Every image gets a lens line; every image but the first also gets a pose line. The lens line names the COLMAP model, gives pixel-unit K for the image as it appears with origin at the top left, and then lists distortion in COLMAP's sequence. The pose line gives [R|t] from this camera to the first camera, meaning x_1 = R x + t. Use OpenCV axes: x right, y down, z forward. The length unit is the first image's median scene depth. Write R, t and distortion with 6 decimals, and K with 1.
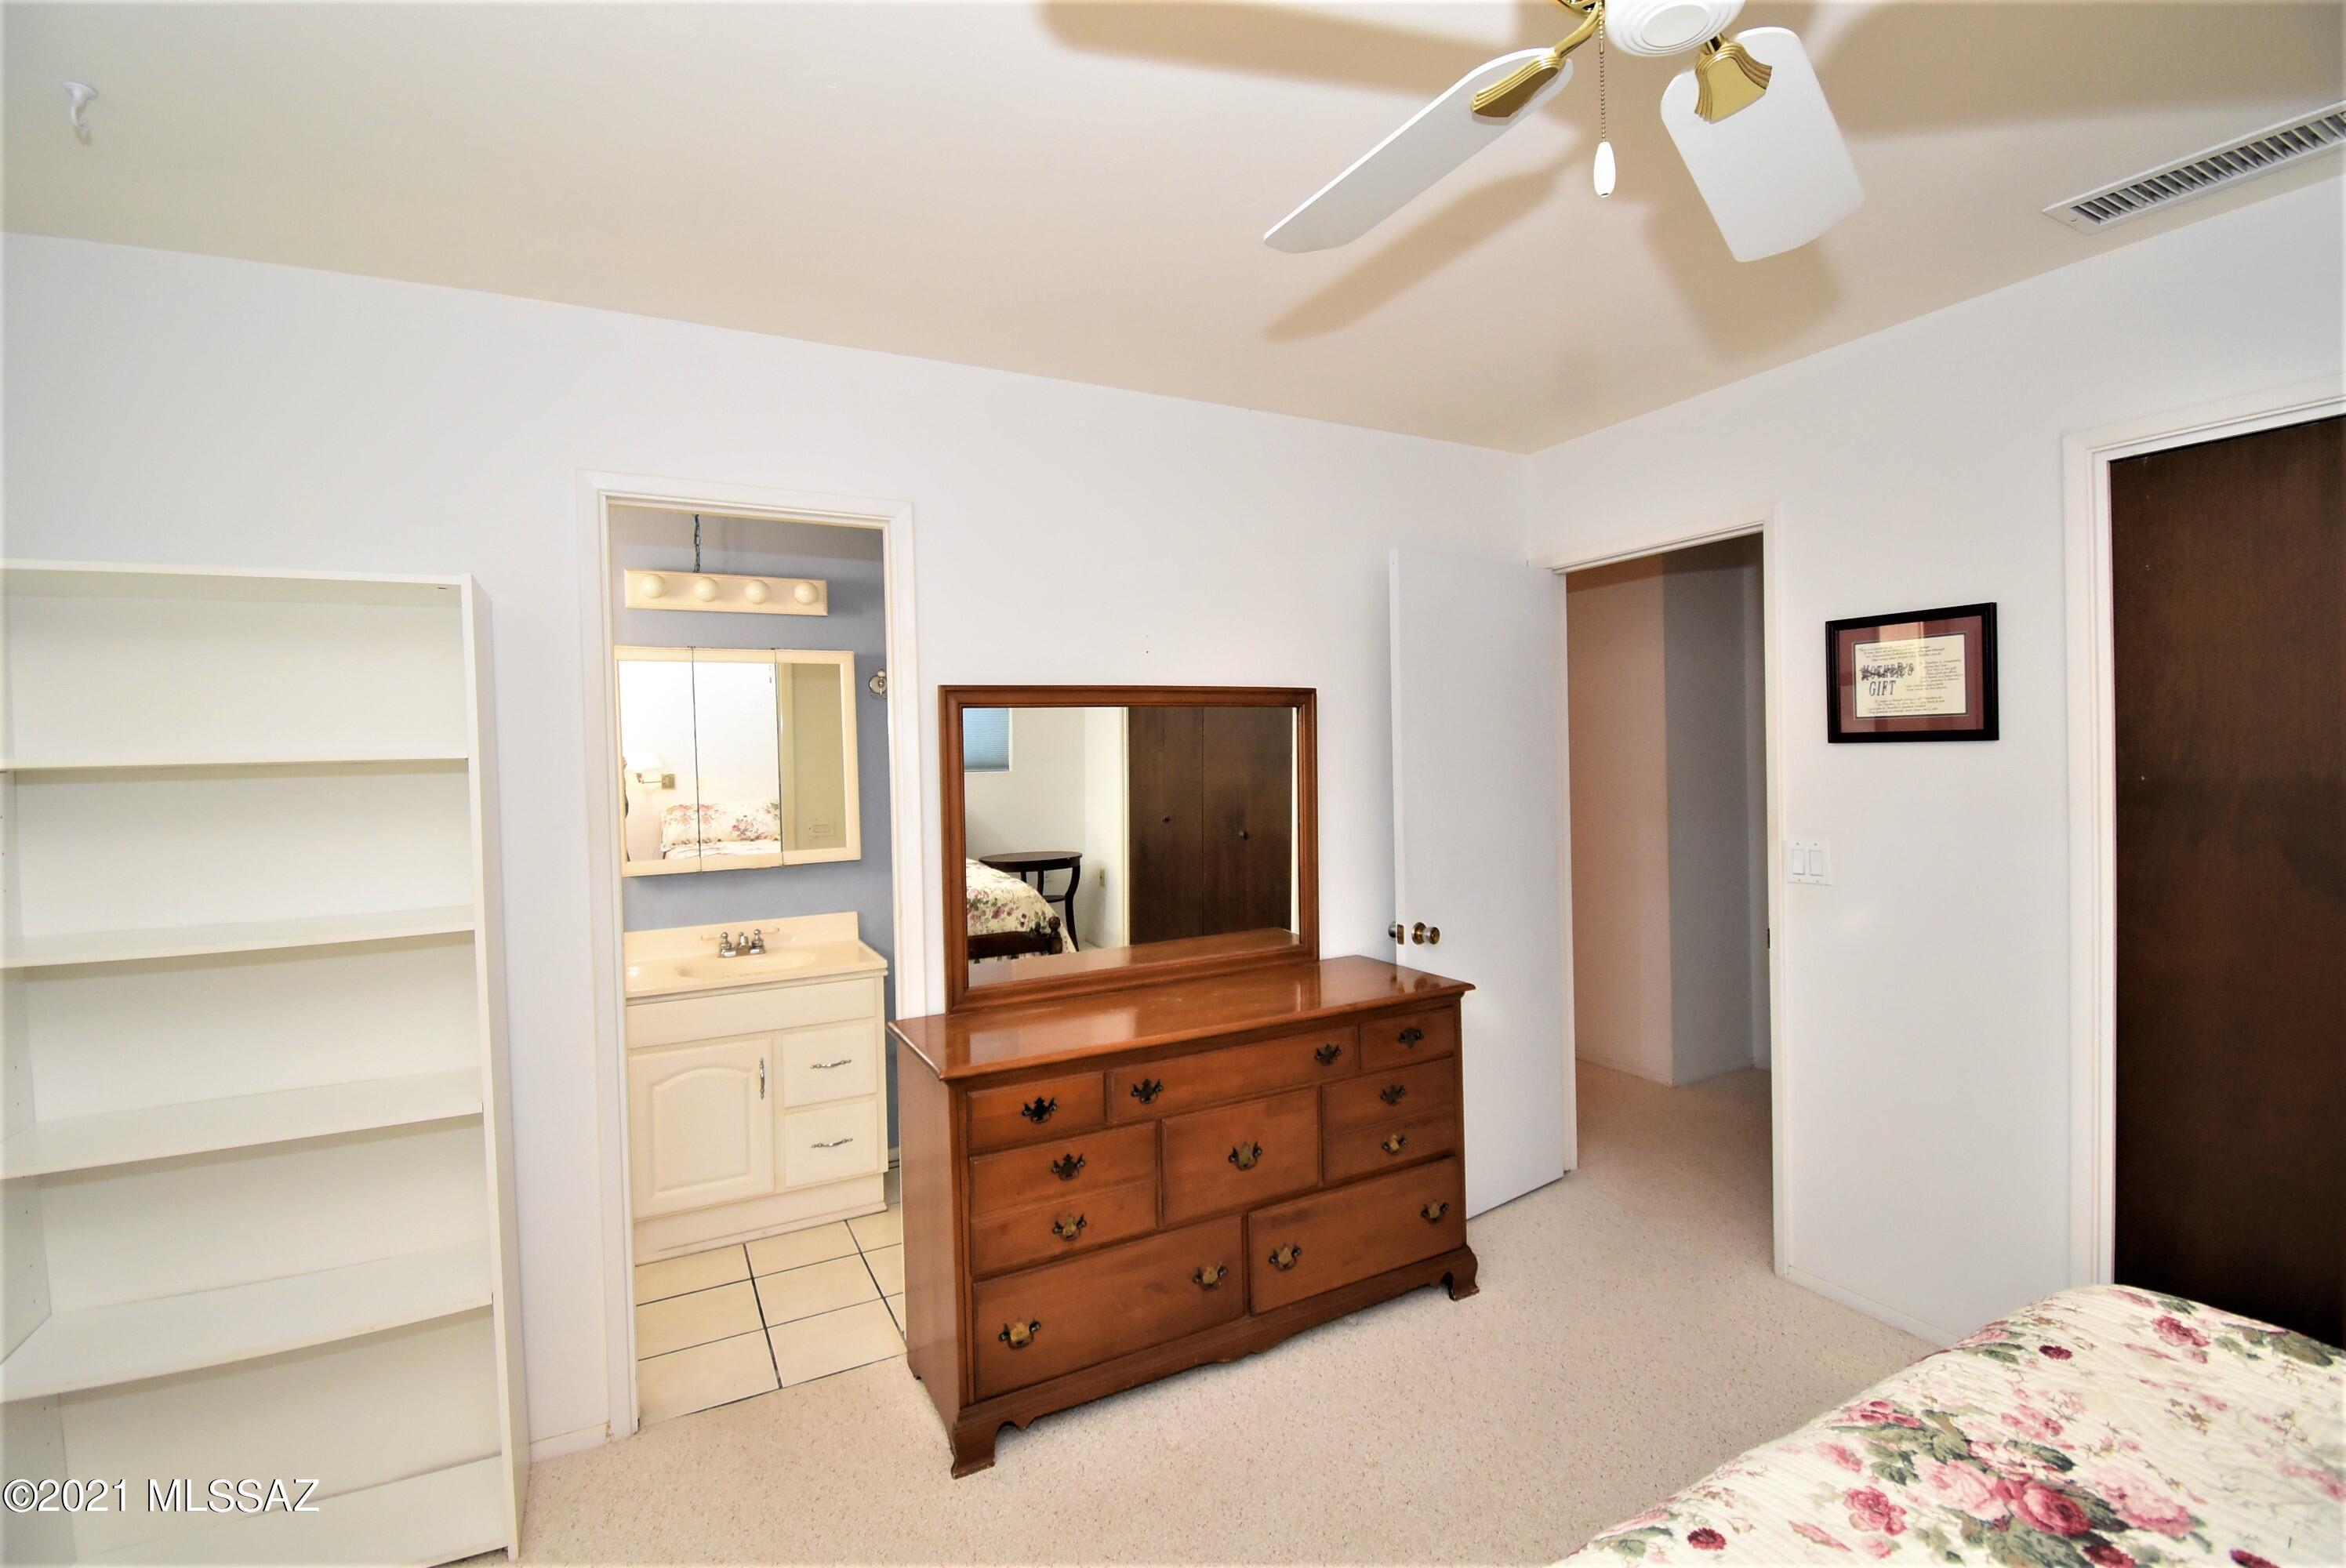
lens RADIAL K [[1050.5, 0, 1174.3], [0, 1050.5, 771.5], [0, 0, 1]] dist [-0.001967, -0.003577]
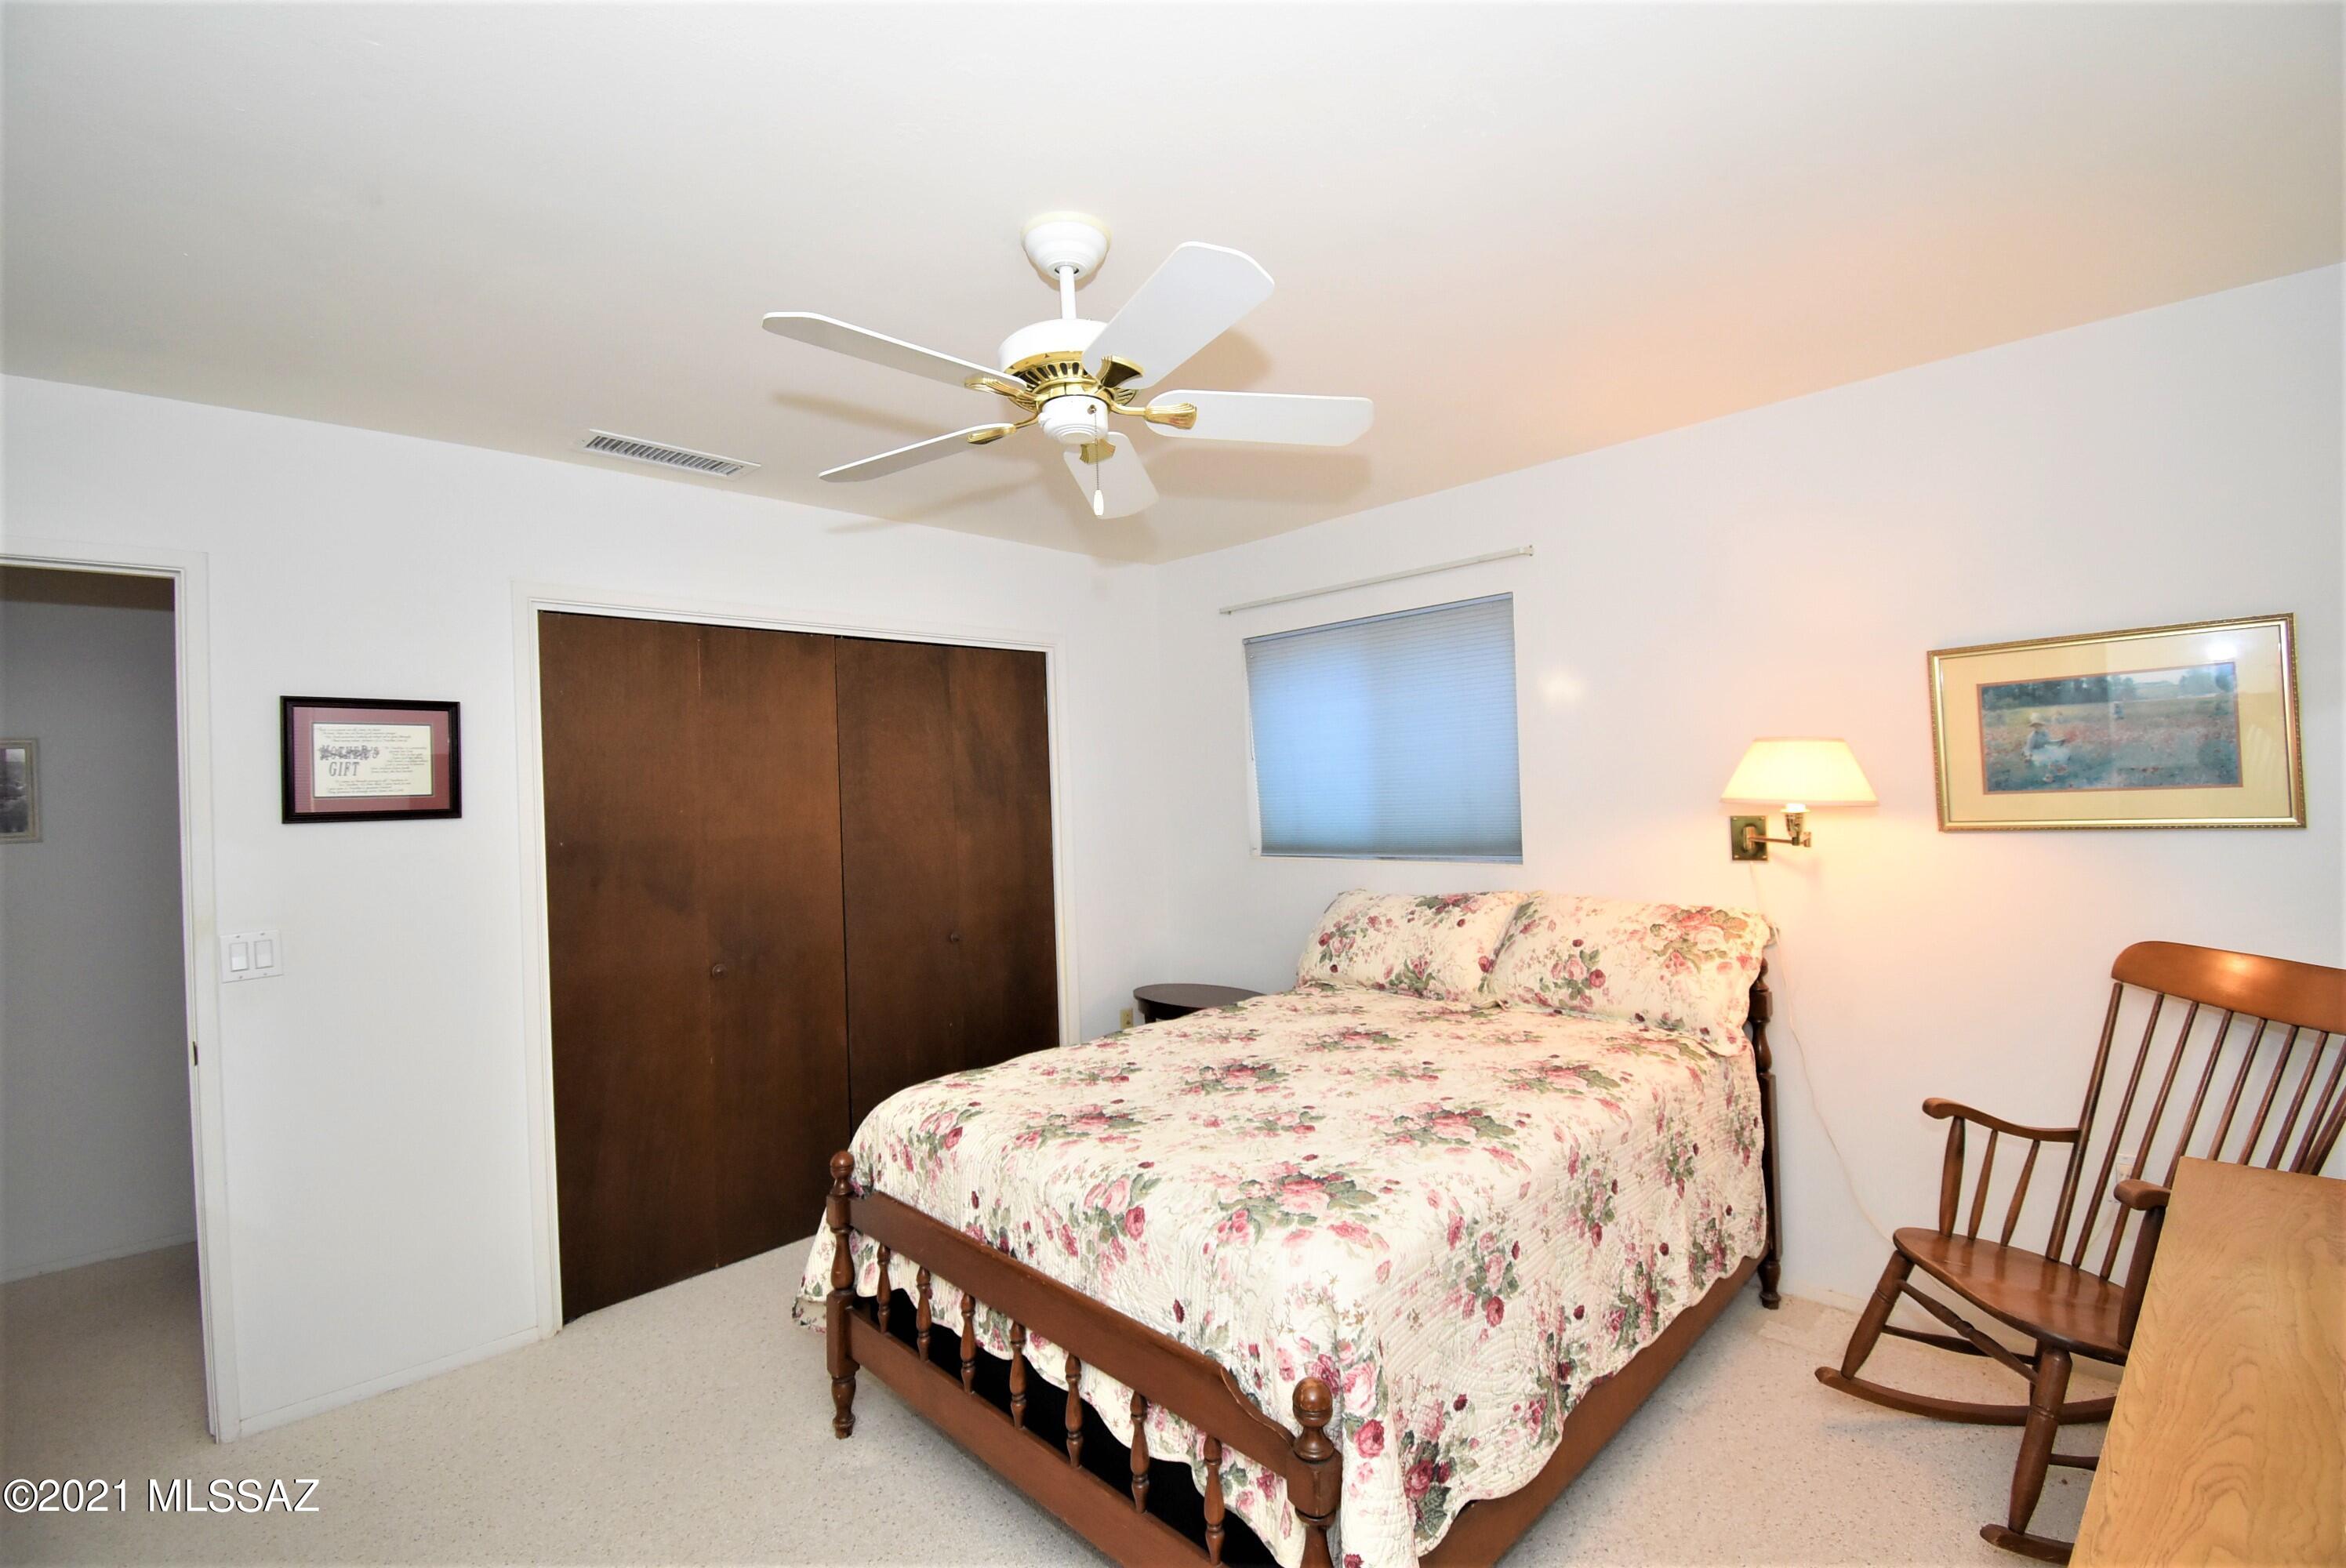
lens RADIAL K [[1050.5, 0, 1192.4], [0, 1050.5, 787.8], [0, 0, 1]] dist [-0.001967, -0.003577]
pose [[-0.277074, 0.040309, 0.960003, -0.549819], [0.058781, 0.997959, -0.024938, 0.013252], [-0.959049, 0.049521, -0.278878, 0.512434]]
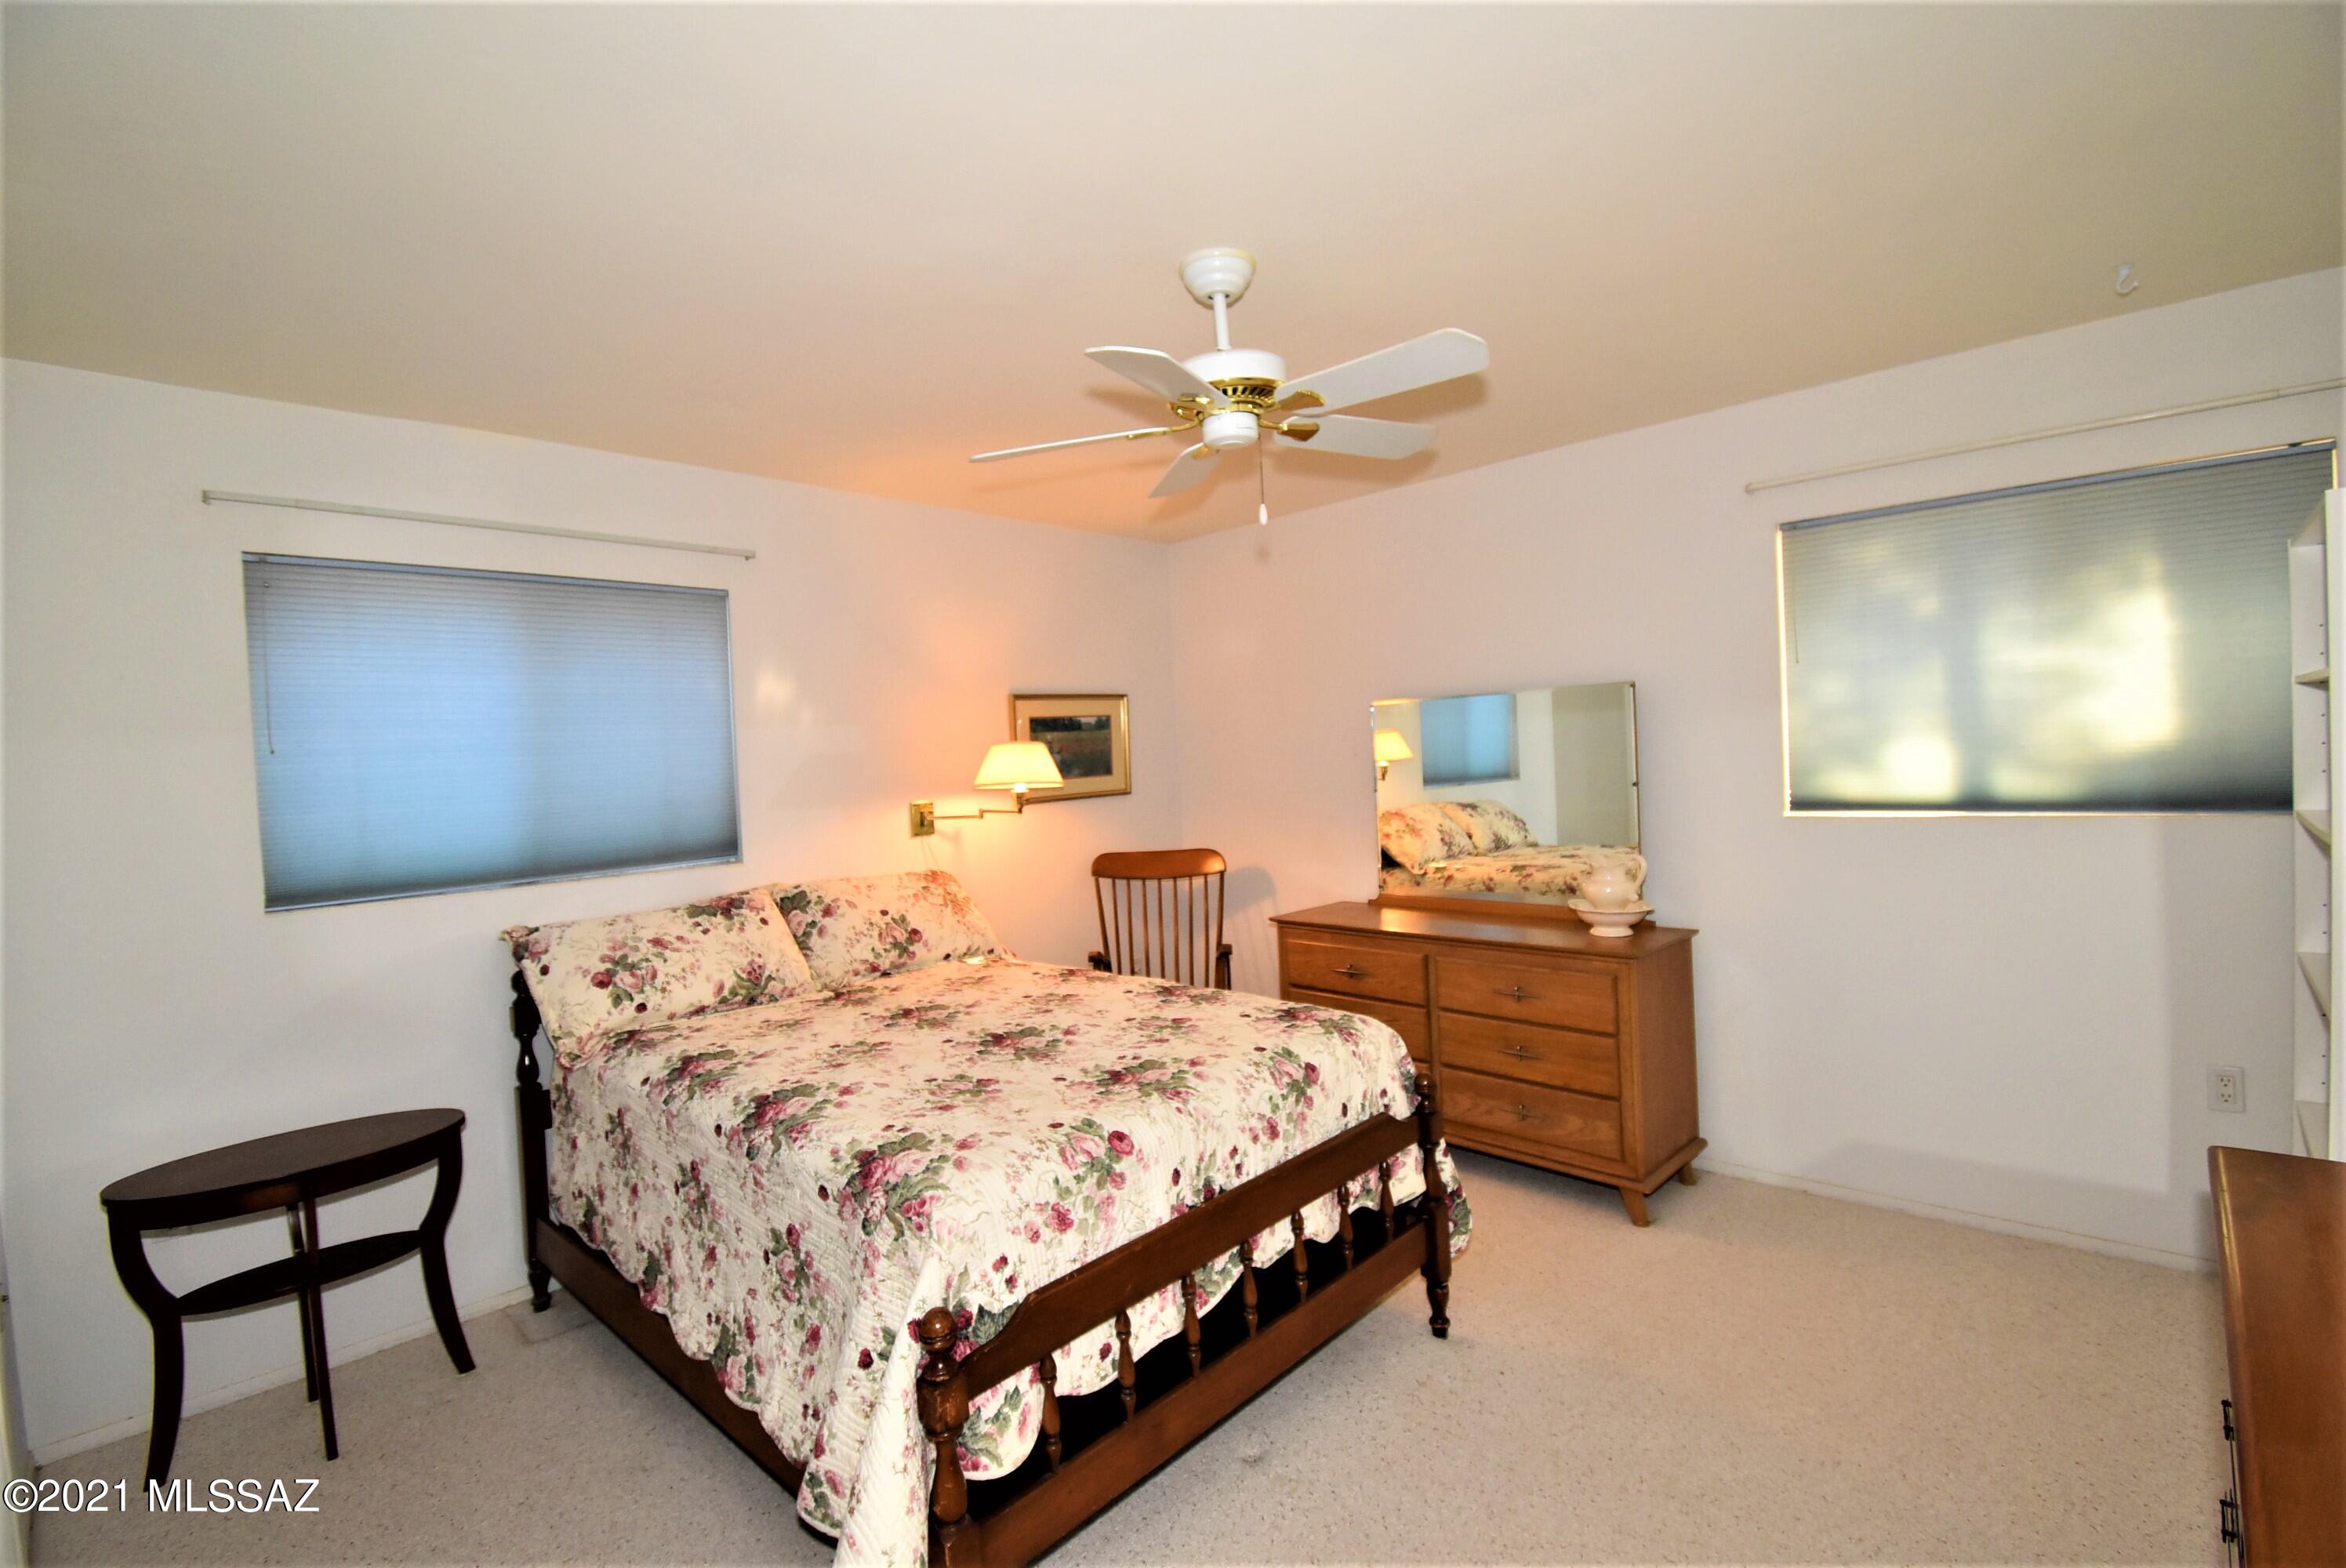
lens RADIAL K [[1050.5, 0, 1183.4], [0, 1050.5, 784.3], [0, 0, 1]] dist [-0.001967, -0.003577]
pose [[-0.944416, 0.084192, -0.317791, 0.514474], [0.071429, 0.996109, 0.051626, -0.026881], [0.320901, 0.026057, -0.946754, 1.195683]]
